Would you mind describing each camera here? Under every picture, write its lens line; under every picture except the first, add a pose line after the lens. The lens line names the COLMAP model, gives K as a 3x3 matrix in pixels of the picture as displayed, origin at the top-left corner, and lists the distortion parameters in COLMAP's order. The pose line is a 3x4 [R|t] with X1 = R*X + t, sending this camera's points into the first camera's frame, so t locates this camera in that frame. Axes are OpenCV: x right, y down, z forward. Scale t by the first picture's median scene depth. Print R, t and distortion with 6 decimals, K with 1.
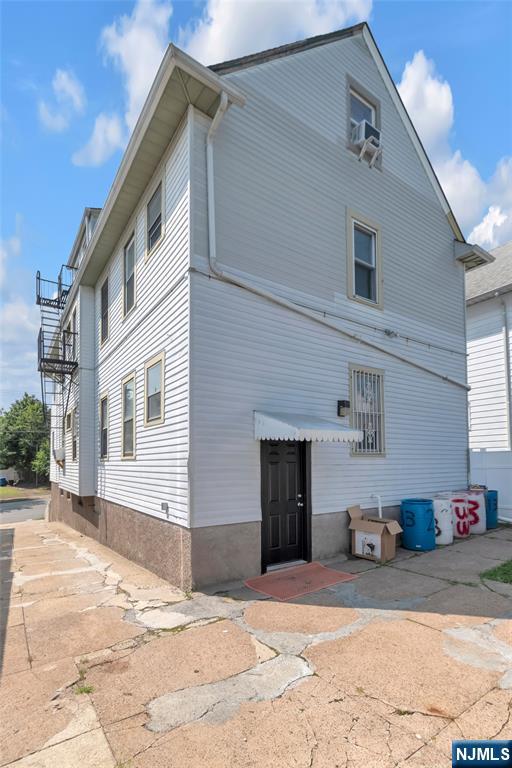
lens RADIAL K [[353.8, 0, 257.0], [0, 353.8, 385.2], [0, 0, 1]] dist [0.001081, 0.000033]
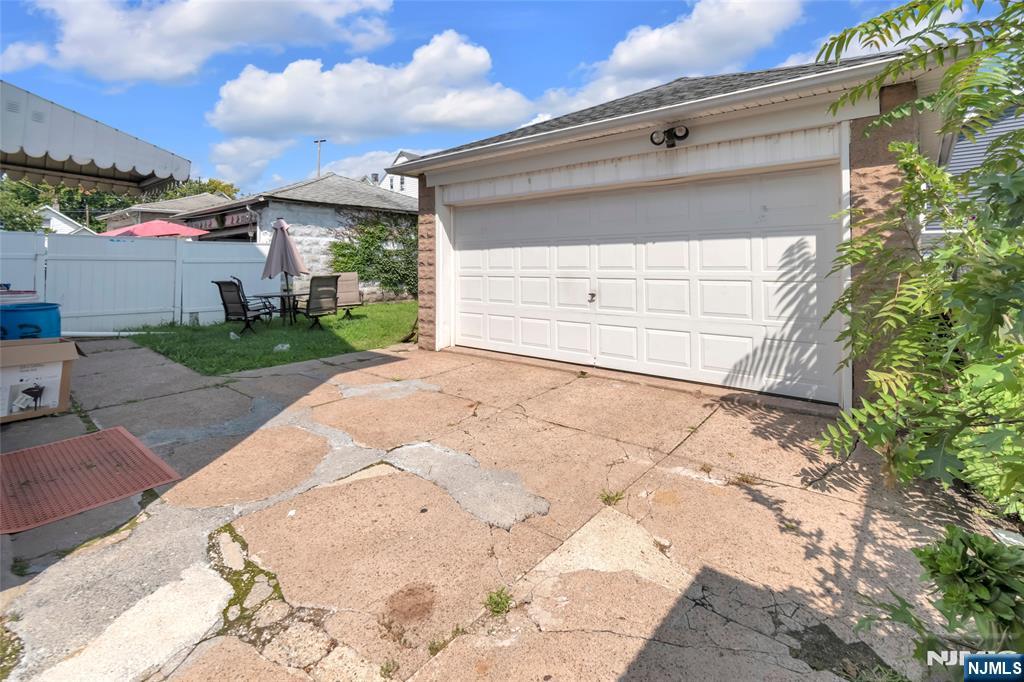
lens RADIAL K [[471.7, 0, 515.5], [0, 471.7, 336.1], [0, 0, 1]] dist [0.001081, 0.000033]
pose [[-0.281685, -0.132583, 0.950303, -0.787996], [-0.203100, 0.976204, 0.075995, 0.288473], [-0.937765, -0.171600, -0.301910, 0.888698]]
